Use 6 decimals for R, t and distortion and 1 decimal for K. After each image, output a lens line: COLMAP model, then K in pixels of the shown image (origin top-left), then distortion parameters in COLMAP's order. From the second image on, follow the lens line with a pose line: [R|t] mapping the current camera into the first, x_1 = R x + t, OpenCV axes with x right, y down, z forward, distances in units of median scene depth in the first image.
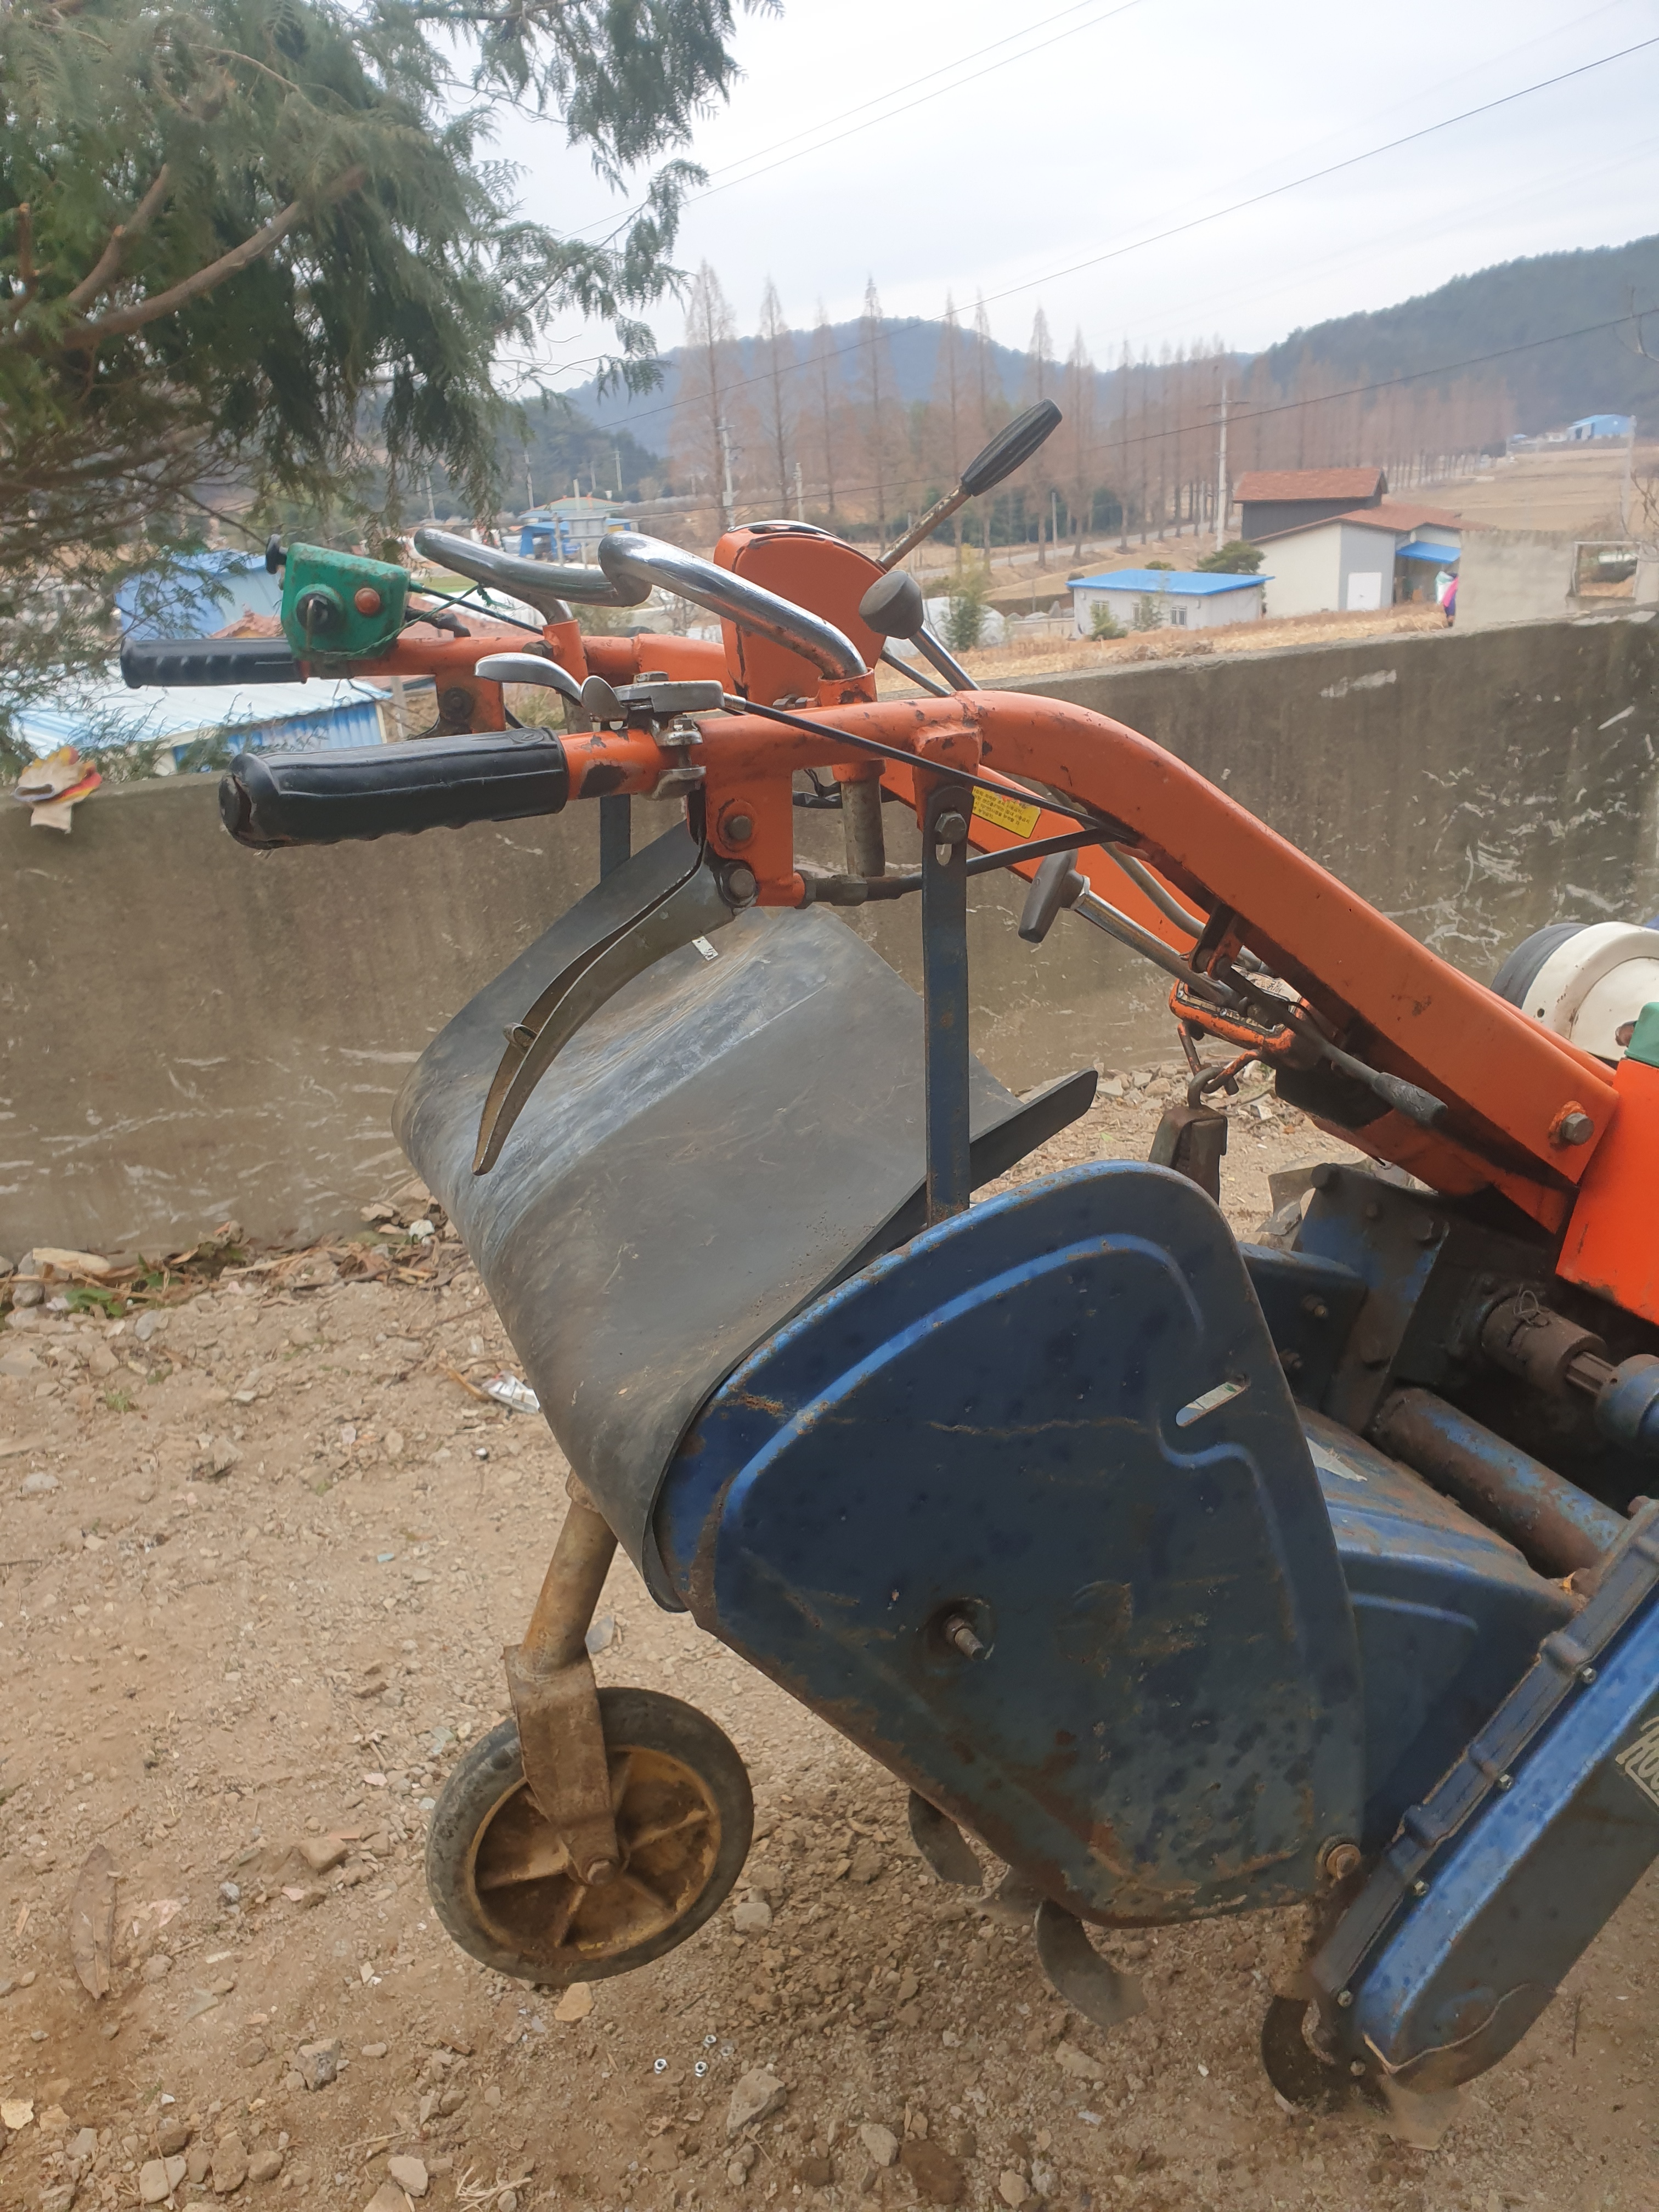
lens RADIAL K [[1711.4, 0, 852.1], [0, 1711.4, 1129.6], [0, 0, 1]] dist [0.025339, -0.005087]
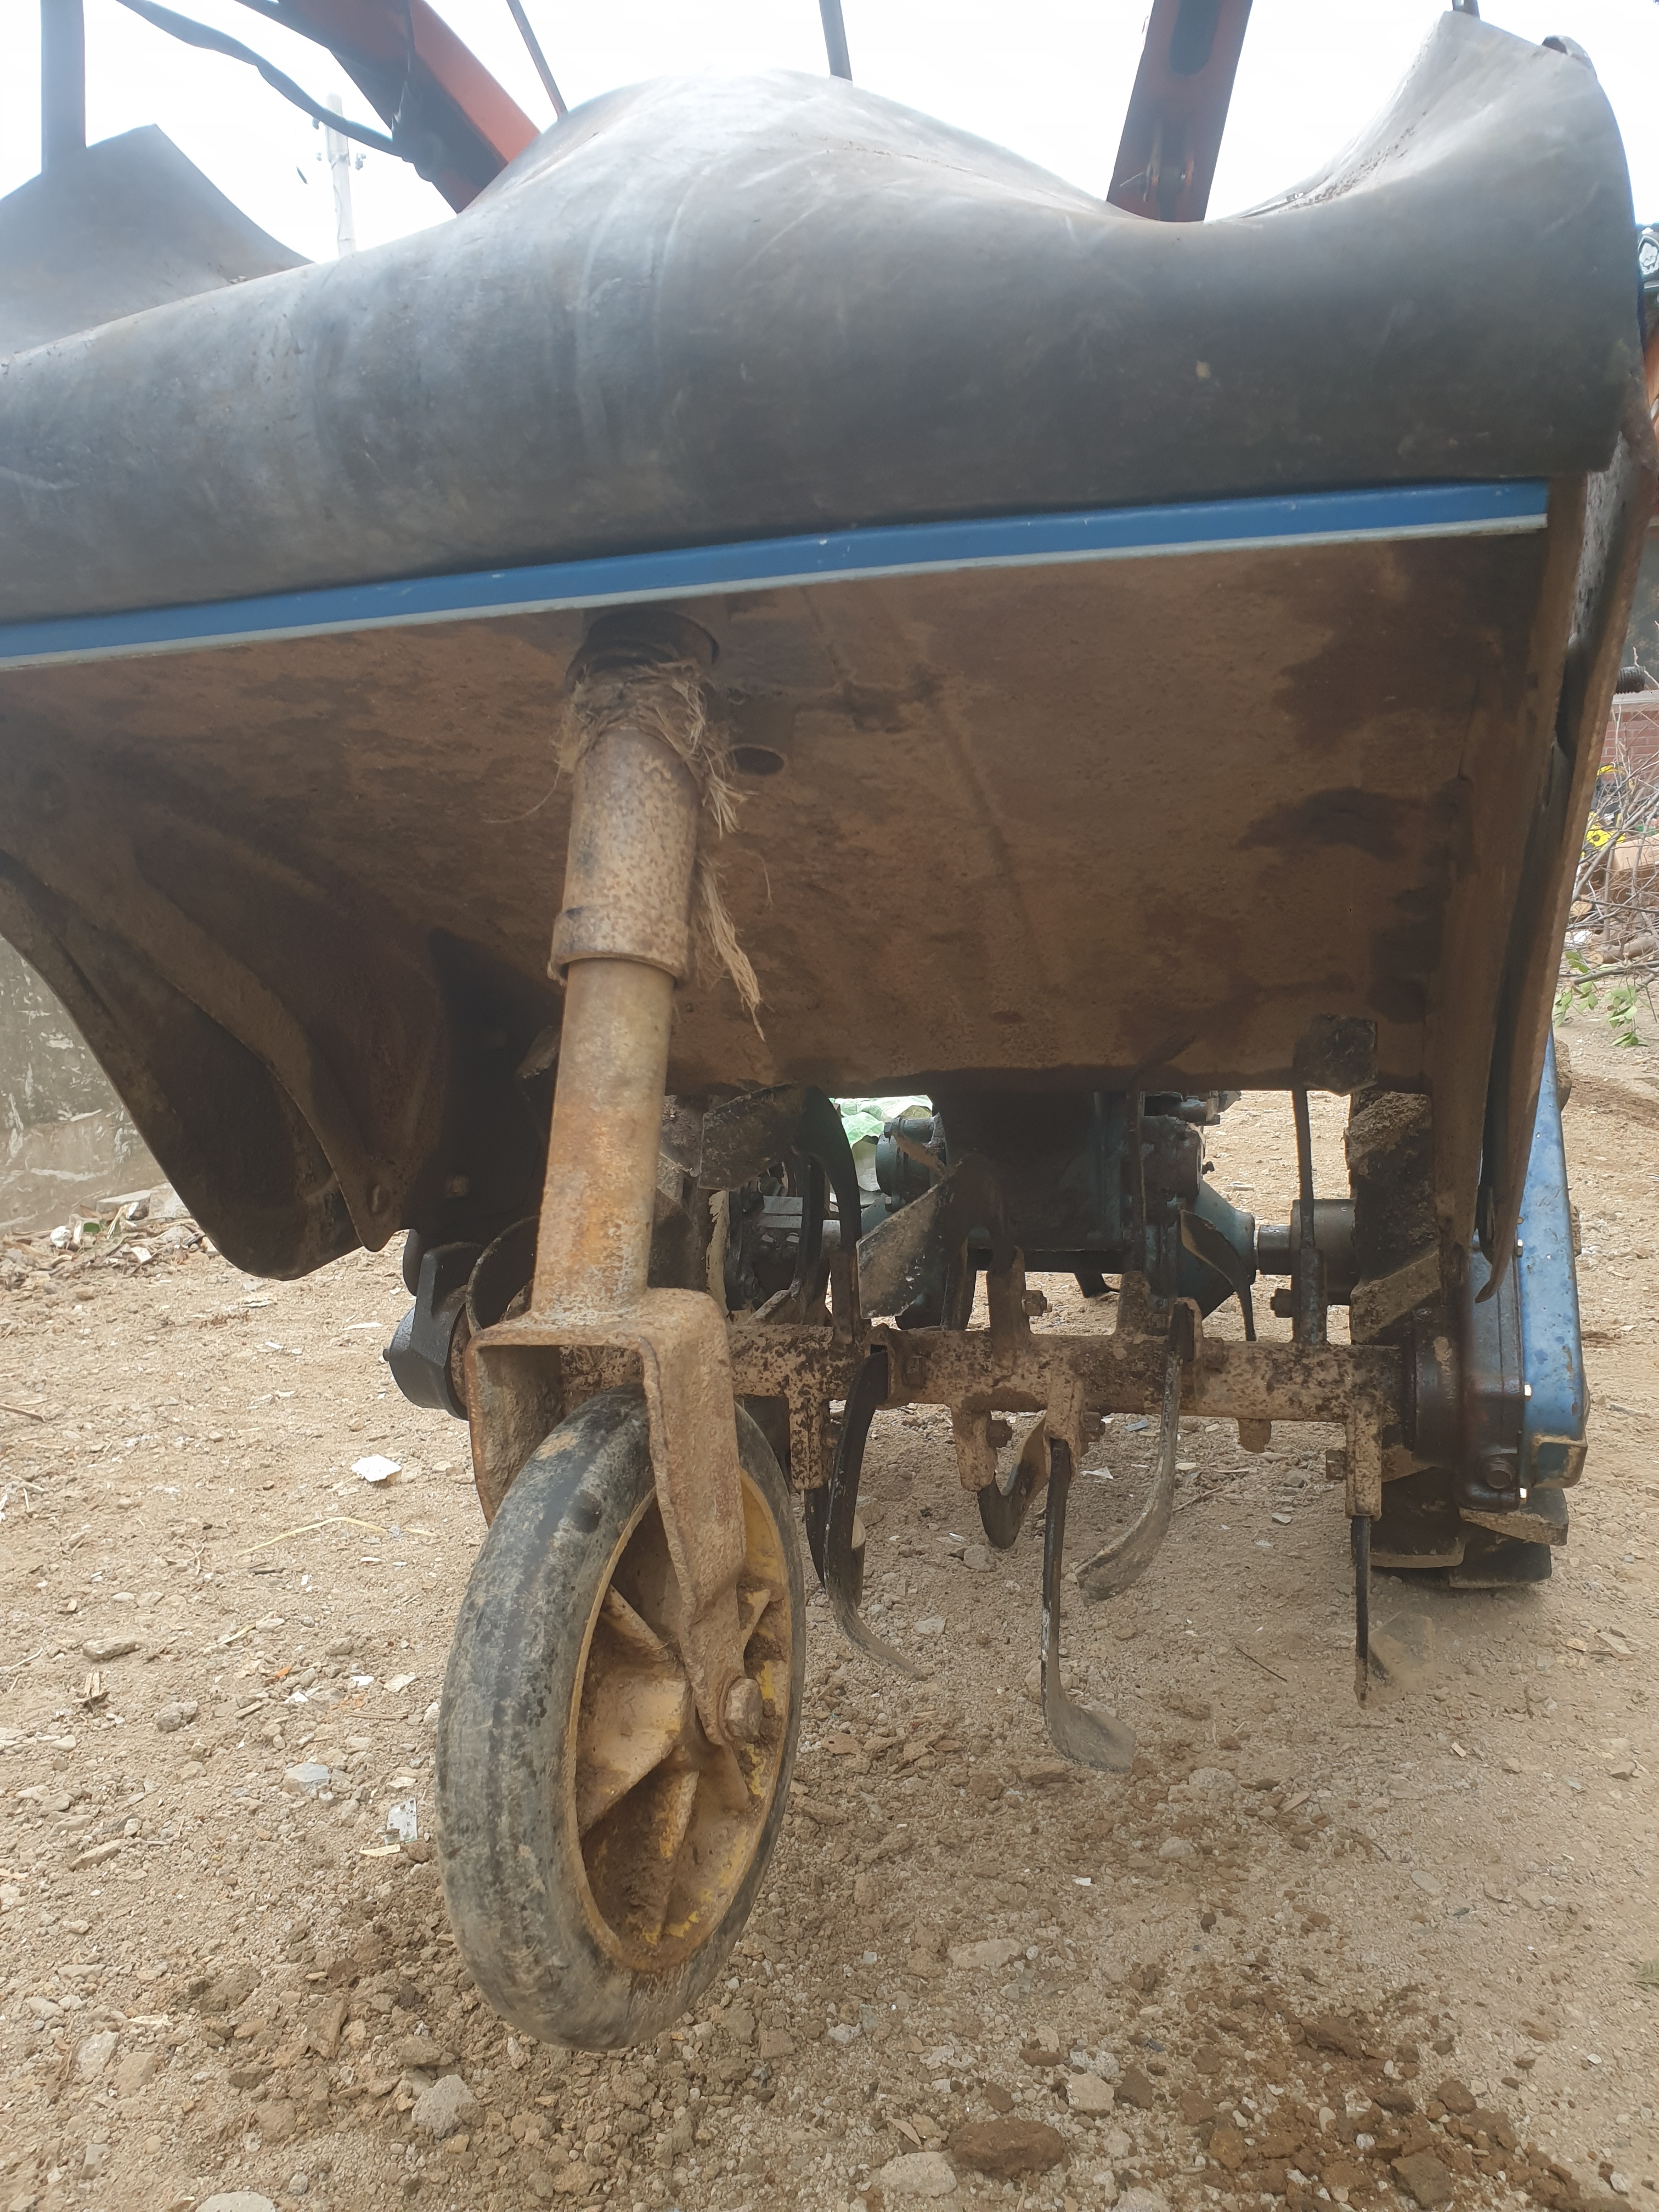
lens RADIAL K [[1711.4, 0, 825.6], [0, 1711.4, 1116.2], [0, 0, 1]] dist [0.025339, -0.005087]
pose [[0.629170, -0.100650, 0.770723, -0.460795], [0.291621, 0.949712, -0.114037, 0.290540], [-0.720487, 0.296508, 0.626882, 0.528333]]
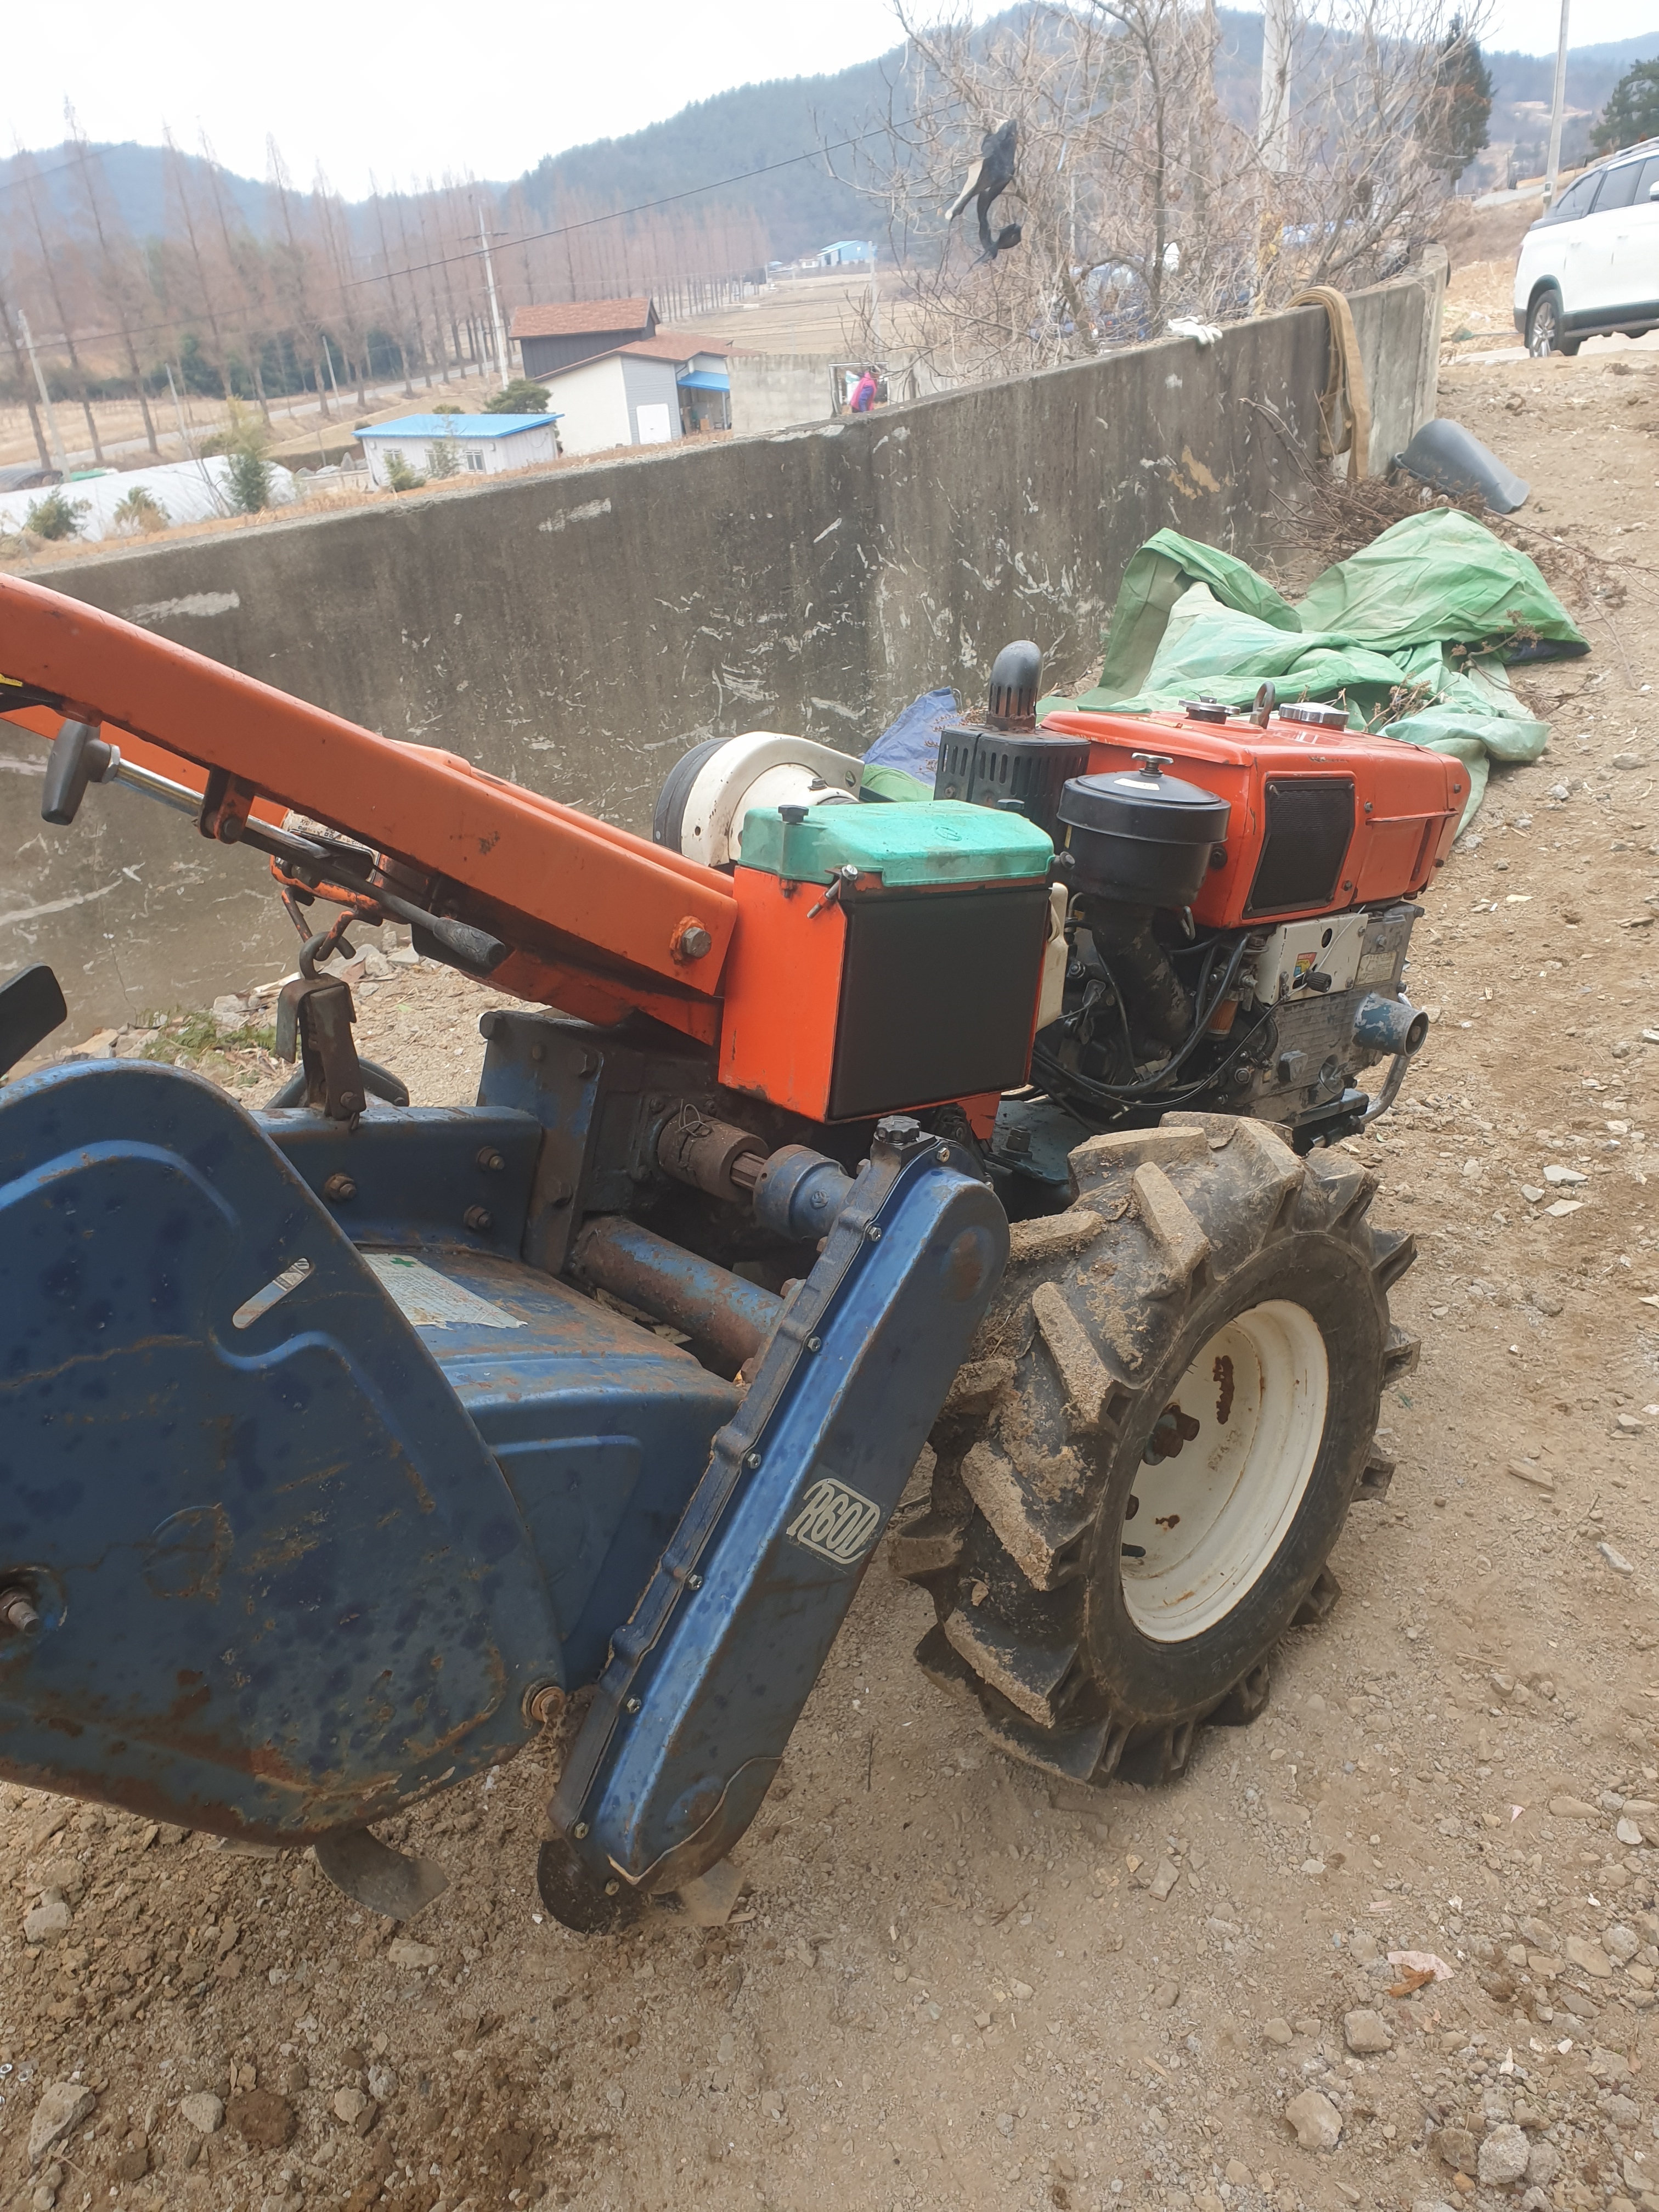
lens RADIAL K [[1711.4, 0, 822.0], [0, 1711.4, 1098.1], [0, 0, 1]] dist [0.025339, -0.005087]
pose [[0.932379, -0.180526, 0.313176, 0.138646], [0.159922, 0.982972, 0.090504, 0.010636], [-0.324181, -0.034301, 0.945373, 0.012657]]
